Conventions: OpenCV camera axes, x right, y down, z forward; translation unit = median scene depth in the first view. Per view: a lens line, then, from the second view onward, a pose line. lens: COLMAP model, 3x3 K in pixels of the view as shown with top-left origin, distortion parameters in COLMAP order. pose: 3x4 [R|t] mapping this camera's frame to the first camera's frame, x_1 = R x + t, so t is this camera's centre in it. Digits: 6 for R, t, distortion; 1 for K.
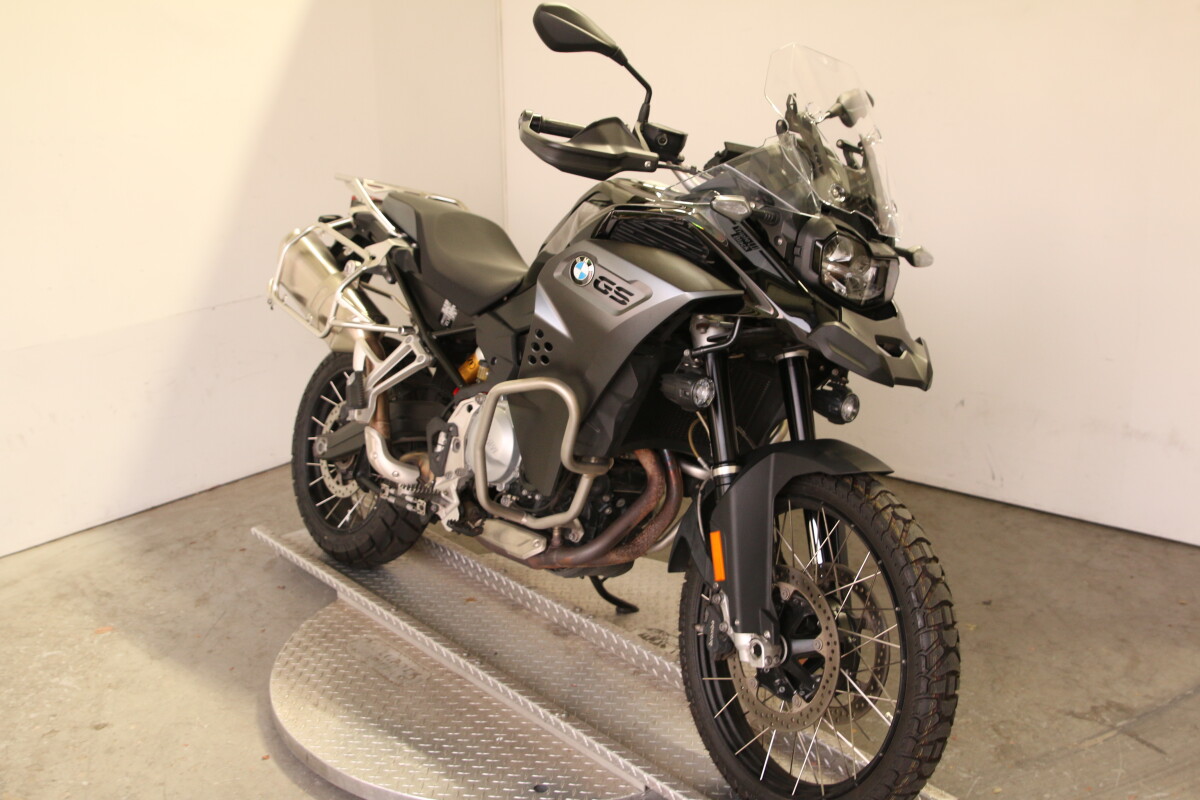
lens RADIAL K [[1296.4, 0, 600.0], [0, 1296.4, 400.0], [0, 0, 1]] dist [-0.153520, 0.133894]
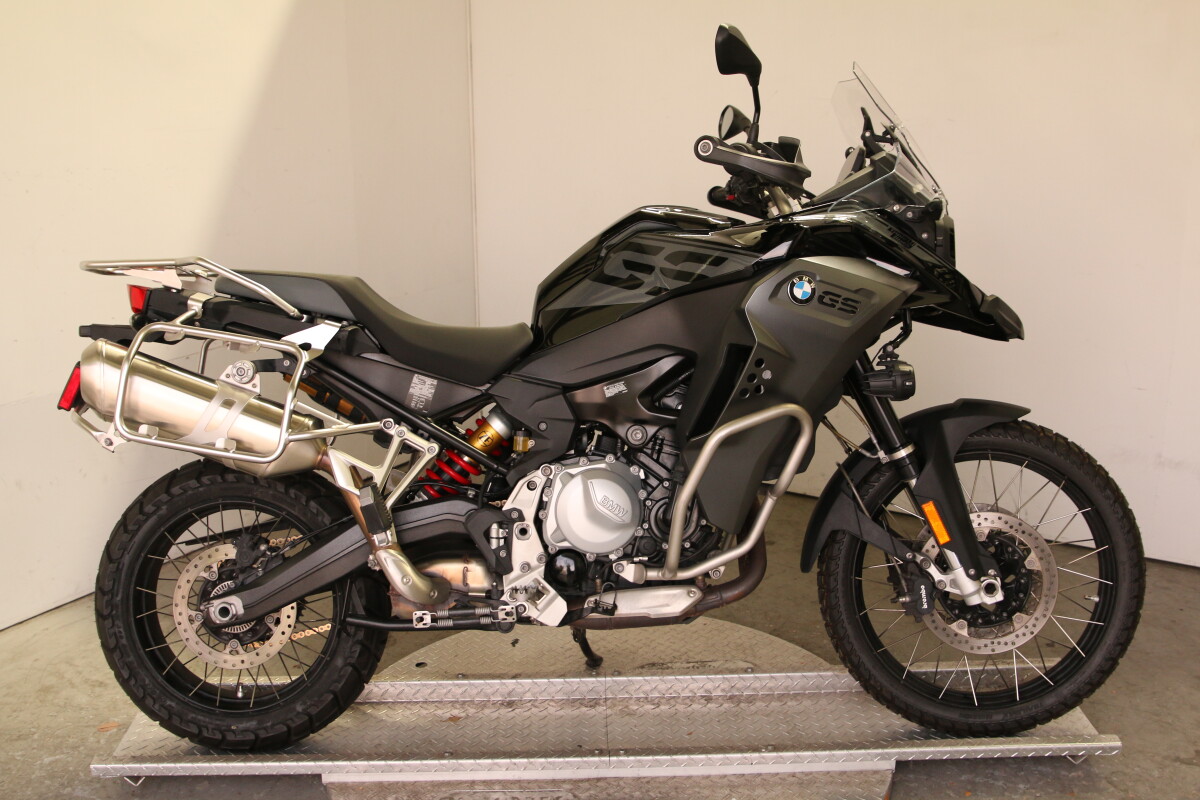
lens RADIAL K [[1296.4, 0, 600.0], [0, 1296.4, 400.0], [0, 0, 1]] dist [-0.153520, 0.133894]
pose [[0.992634, -0.027459, 0.117997, -0.164875], [0.029947, 0.999364, -0.019364, -0.021062], [-0.117390, 0.022755, 0.992825, 0.088223]]
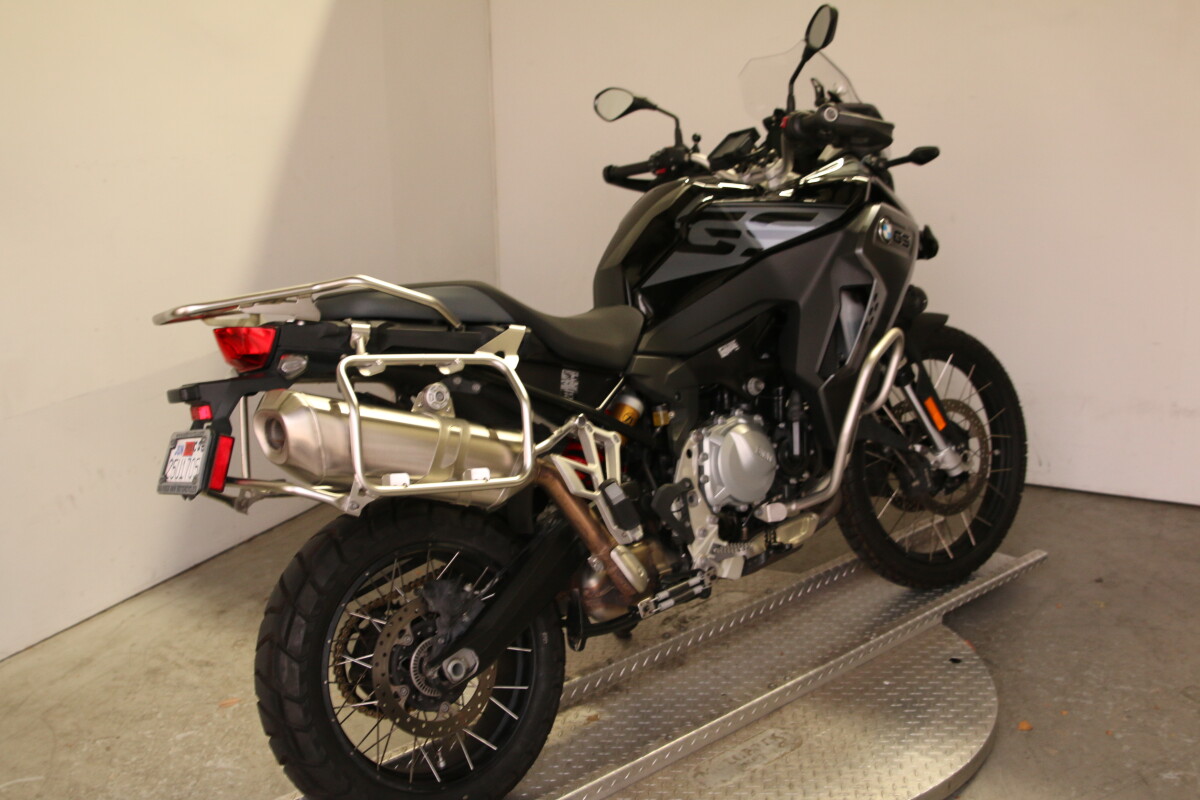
lens RADIAL K [[1296.4, 0, 600.0], [0, 1296.4, 400.0], [0, 0, 1]] dist [-0.153520, 0.133894]
pose [[0.978821, -0.063938, 0.194476, -0.328423], [0.067457, 0.997656, -0.011523, -0.004853], [-0.193283, 0.024397, 0.980840, 0.064525]]
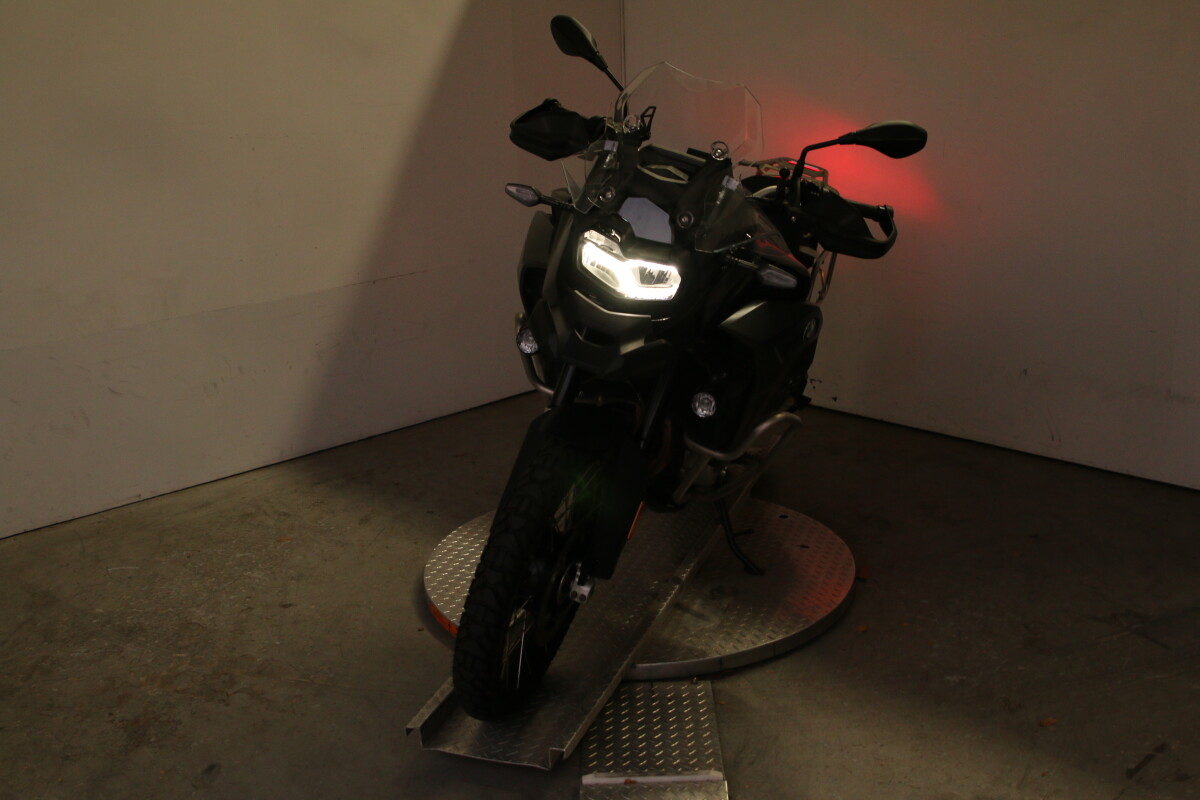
lens RADIAL K [[1296.4, 0, 600.0], [0, 1296.4, 400.0], [0, 0, 1]] dist [-0.153520, 0.133894]
pose [[0.995504, 0.017194, -0.093145, 0.020290], [-0.018448, 0.999750, -0.012622, 0.065299], [0.092905, 0.014284, 0.995573, -0.210802]]
